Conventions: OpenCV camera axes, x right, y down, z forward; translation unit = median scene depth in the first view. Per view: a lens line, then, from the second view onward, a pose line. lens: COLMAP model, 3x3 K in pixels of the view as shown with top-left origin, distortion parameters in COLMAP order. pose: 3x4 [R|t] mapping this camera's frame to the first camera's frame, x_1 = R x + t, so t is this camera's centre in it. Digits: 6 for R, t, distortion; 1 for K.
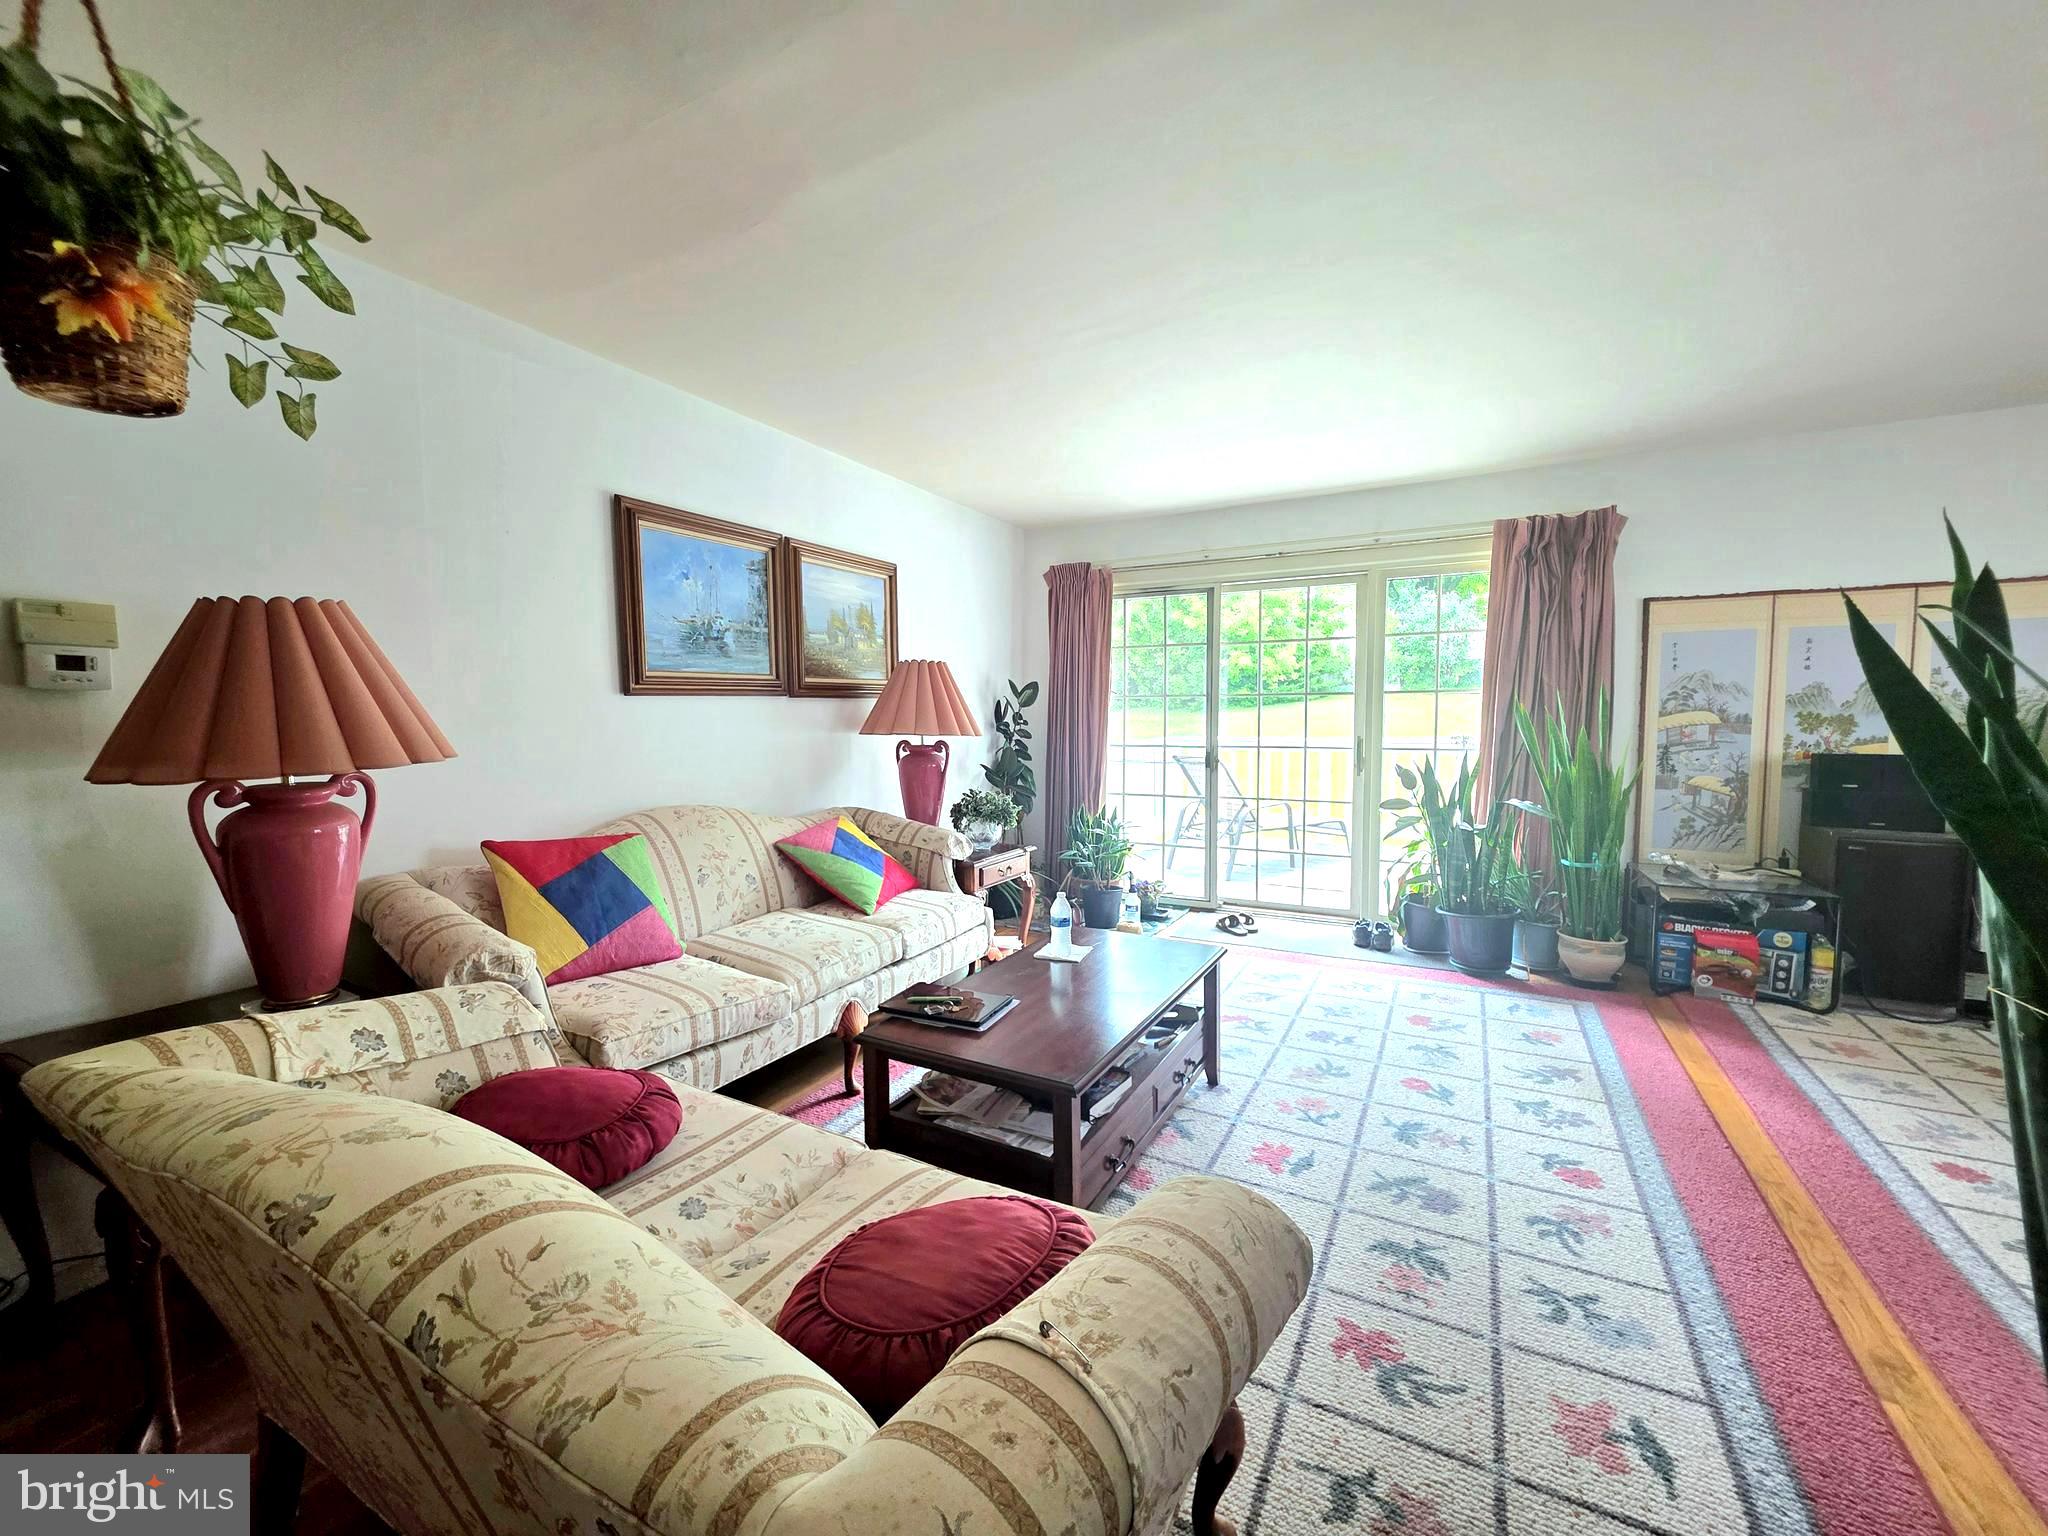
lens RADIAL K [[821.1, 0, 1017.5], [0, 821.1, 764.6], [0, 0, 1]] dist [0.002227, 0.000052]
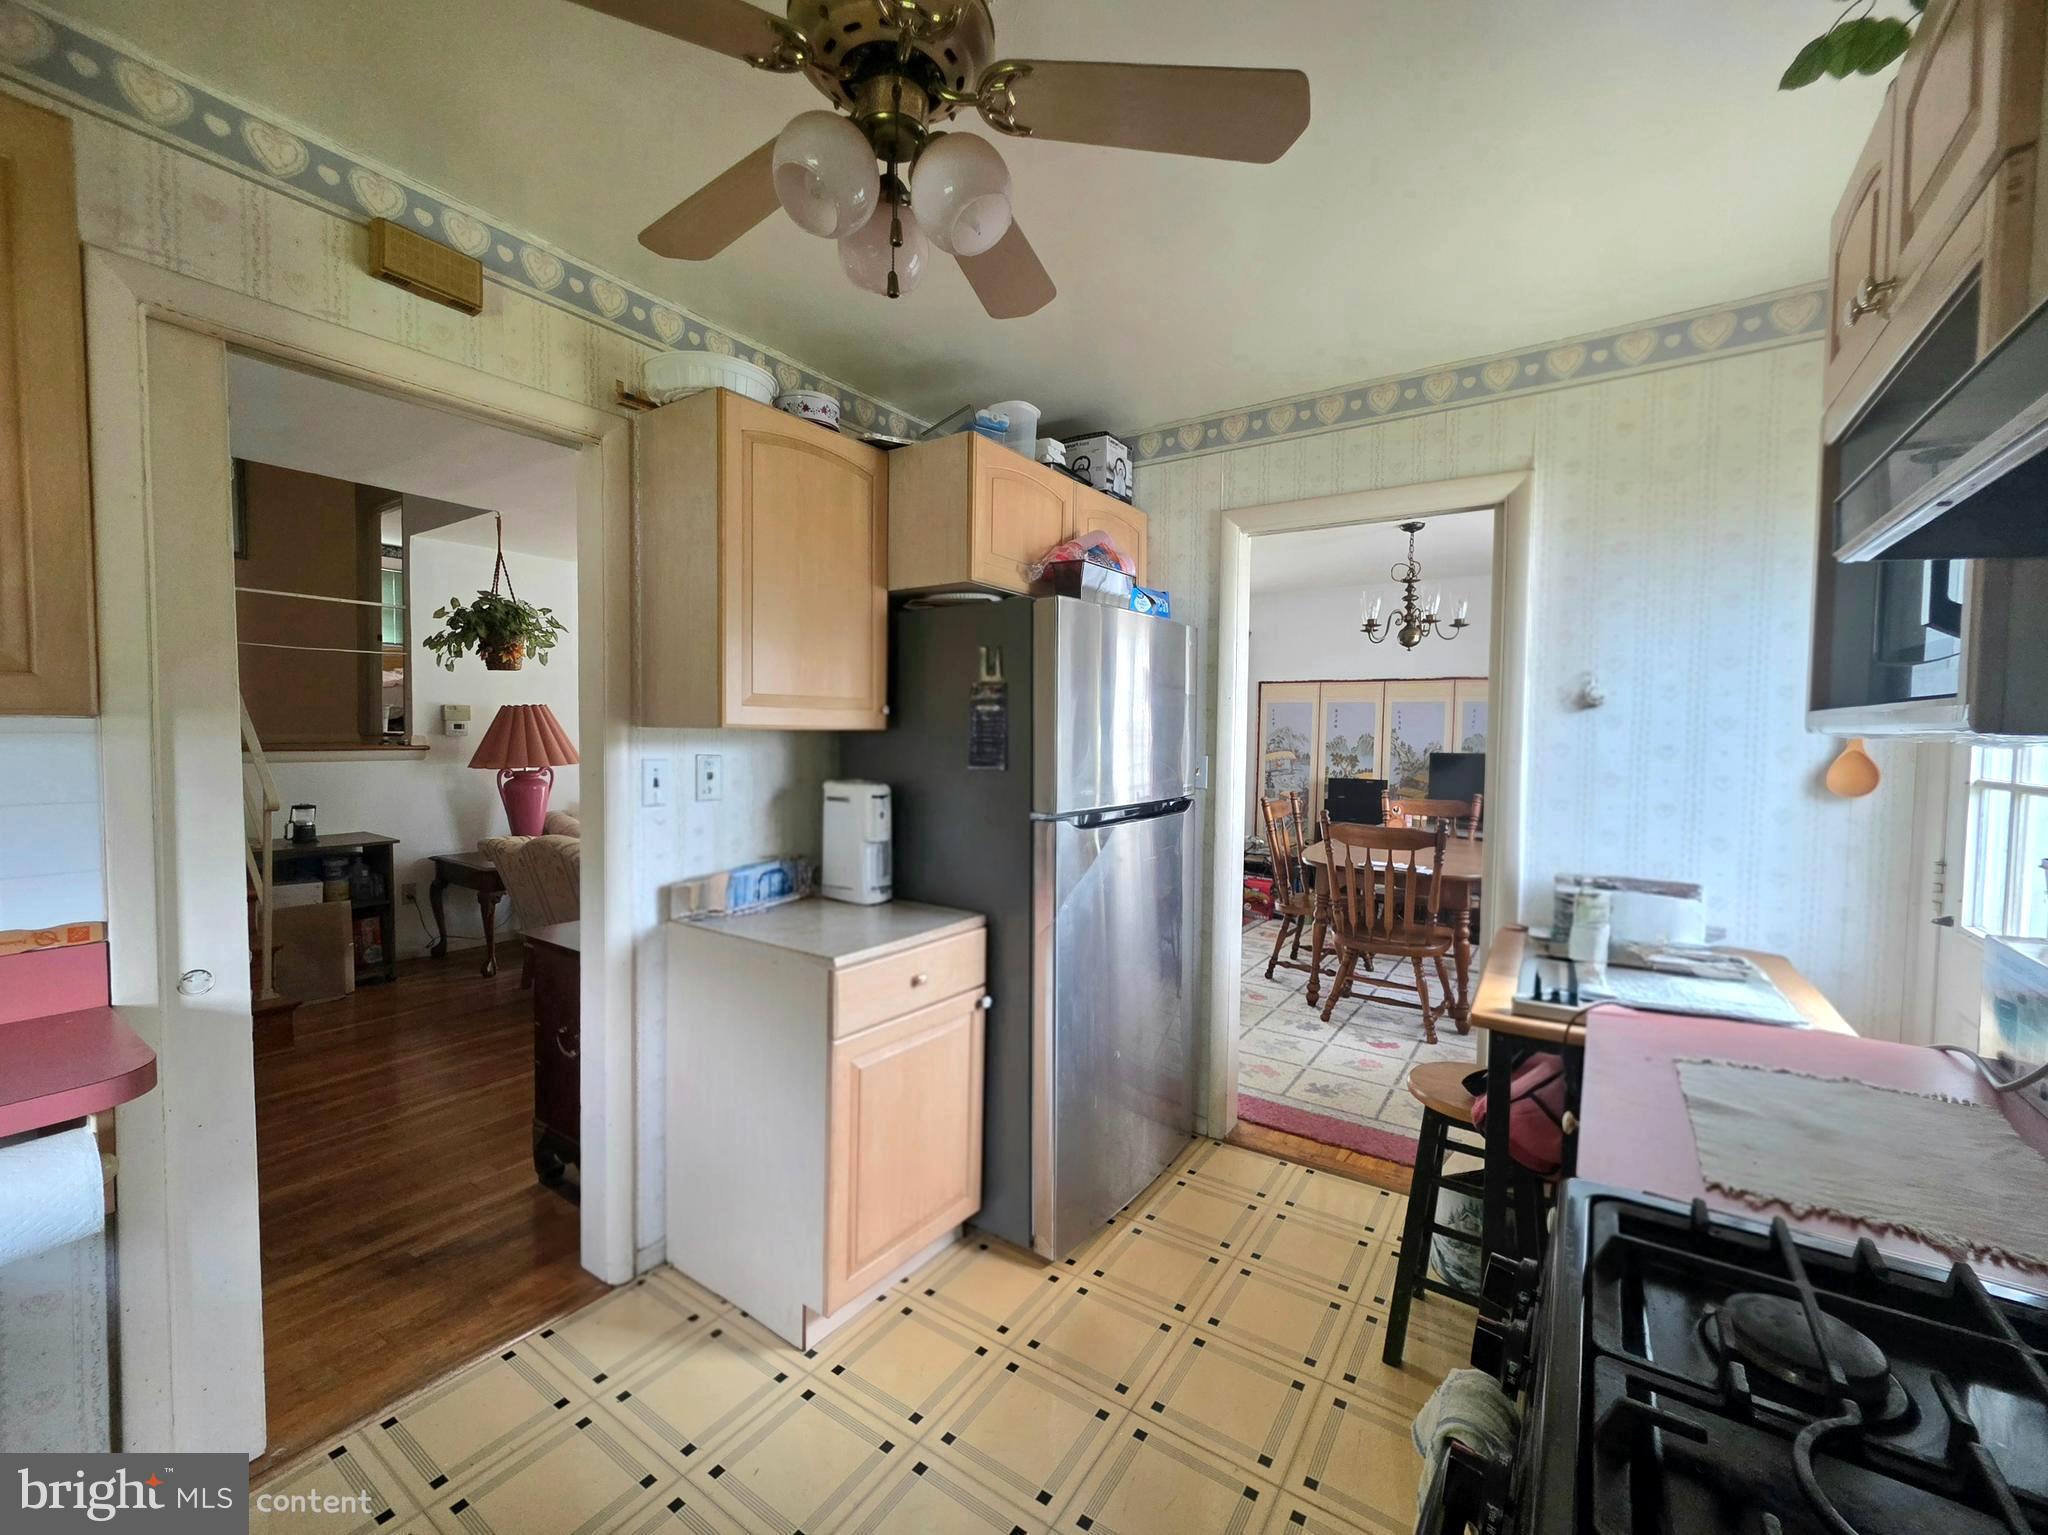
lens RADIAL K [[843.1, 0, 1017.1], [0, 843.1, 758.3], [0, 0, 1]] dist [-0.001670, -0.000095]
pose [[0.993454, 0.021250, -0.112241, 0.507764], [-0.024267, 0.999378, -0.025583, 0.006394], [0.111628, 0.028139, 0.993352, -0.772485]]
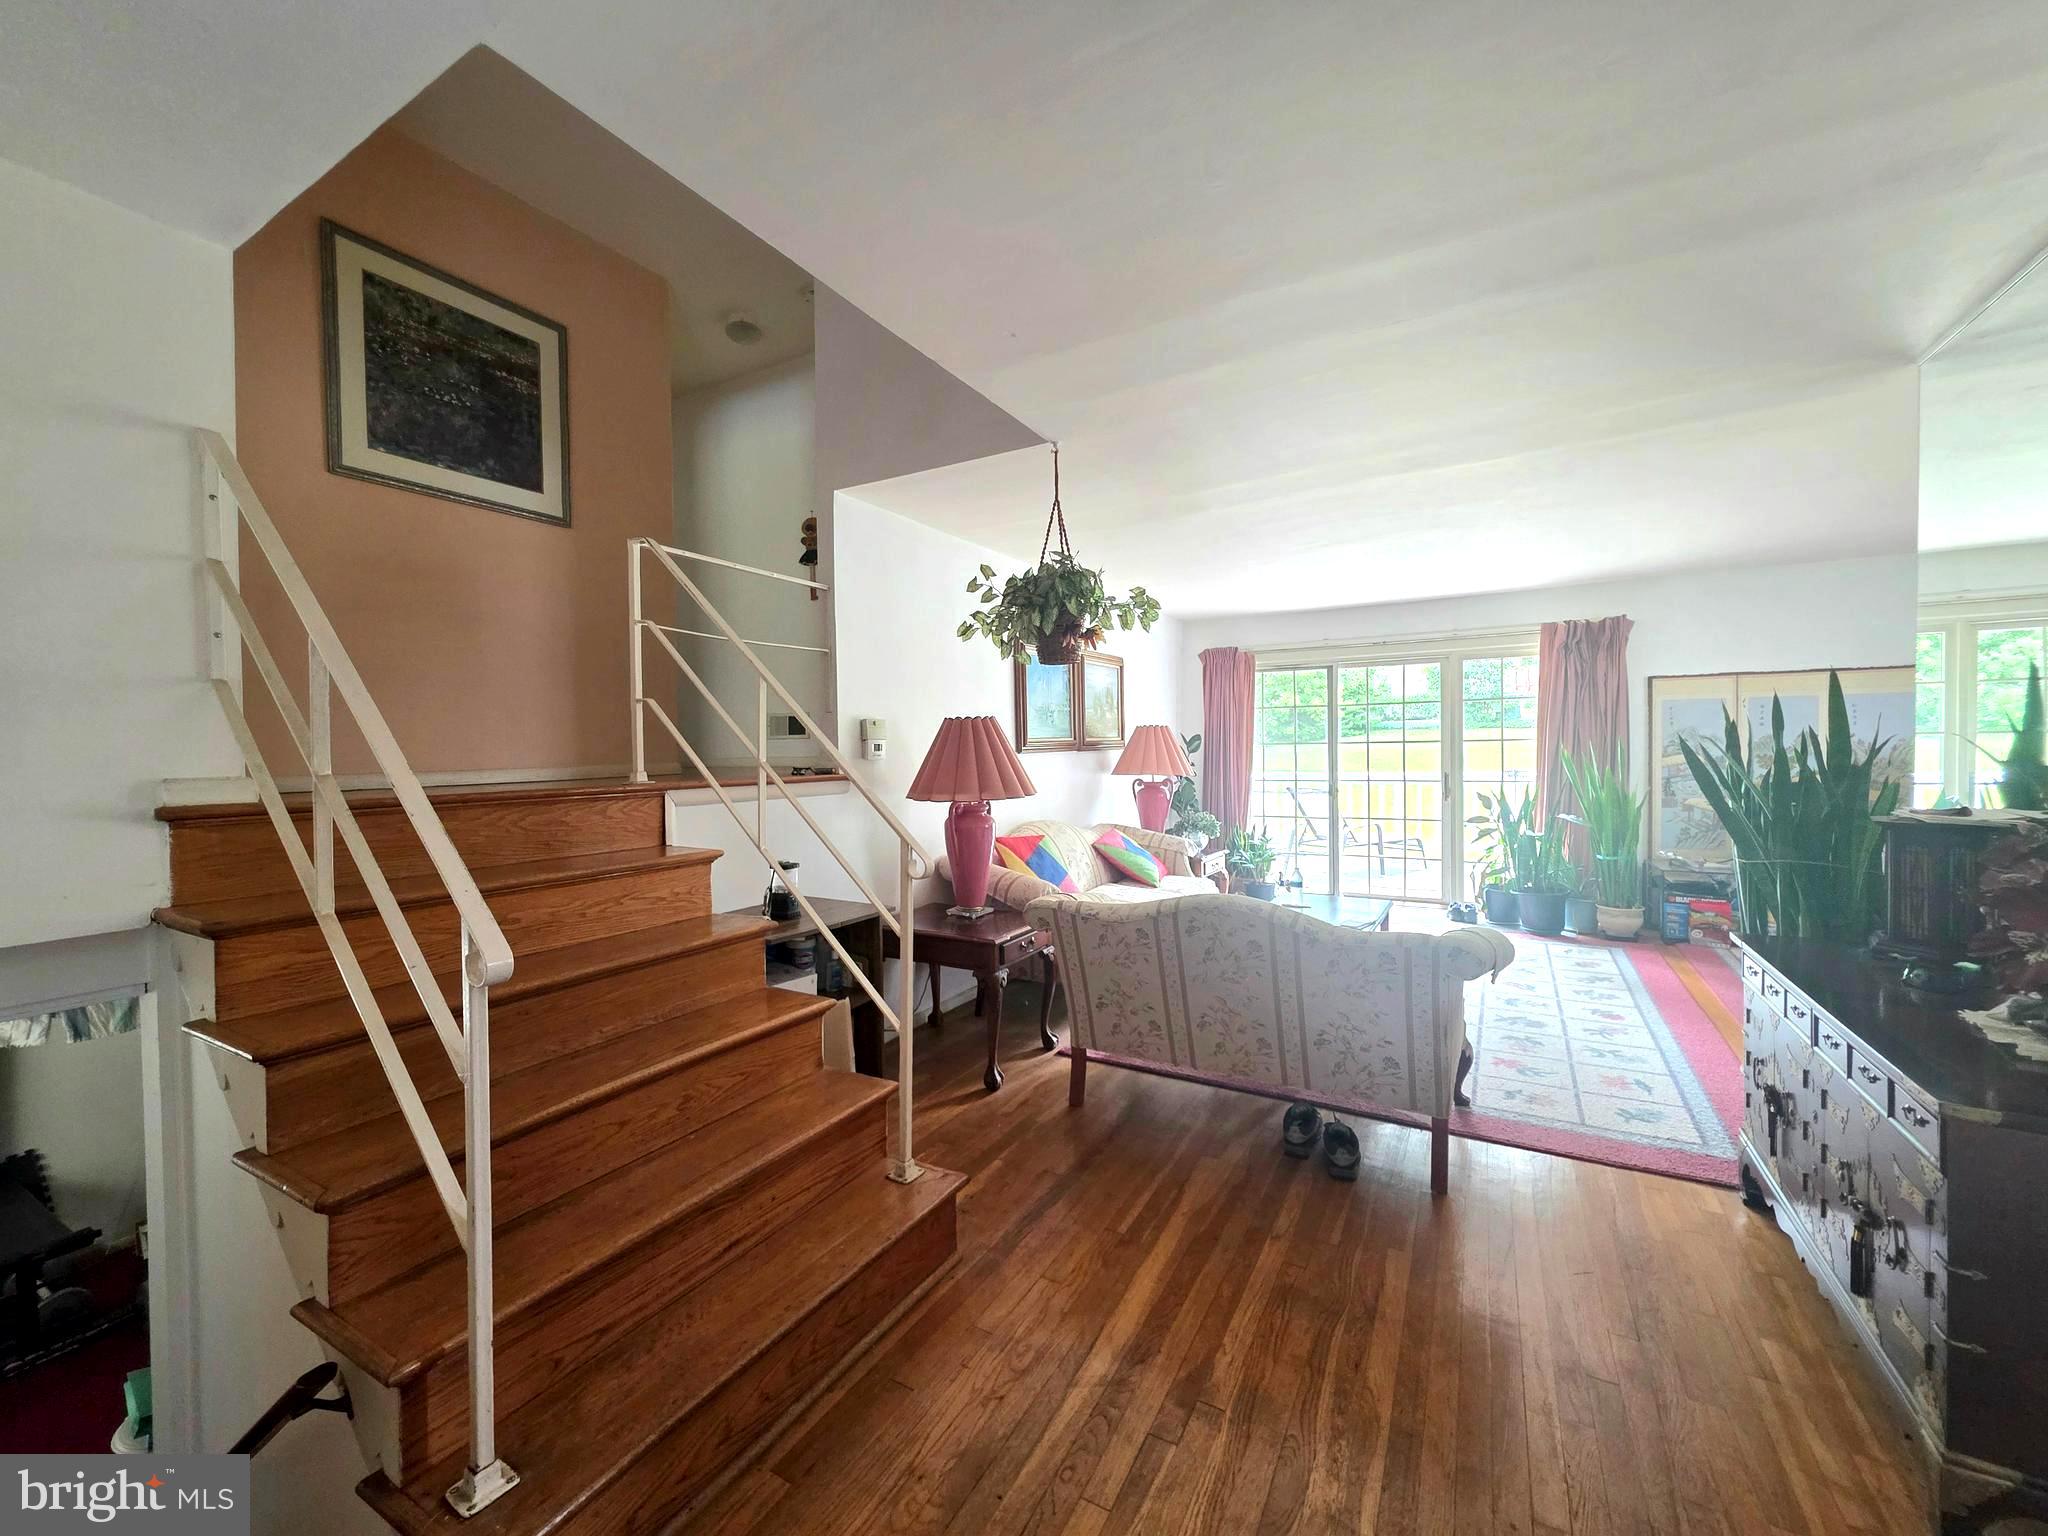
lens RADIAL K [[817.4, 0, 1015.8], [0, 817.4, 765.1], [0, 0, 1]] dist [0.001026, 0.000538]
pose [[0.999401, -0.009612, -0.033253, -0.332818], [0.008216, 0.999090, -0.041851, 0.006358], [0.033625, 0.041553, 0.998570, -0.511895]]
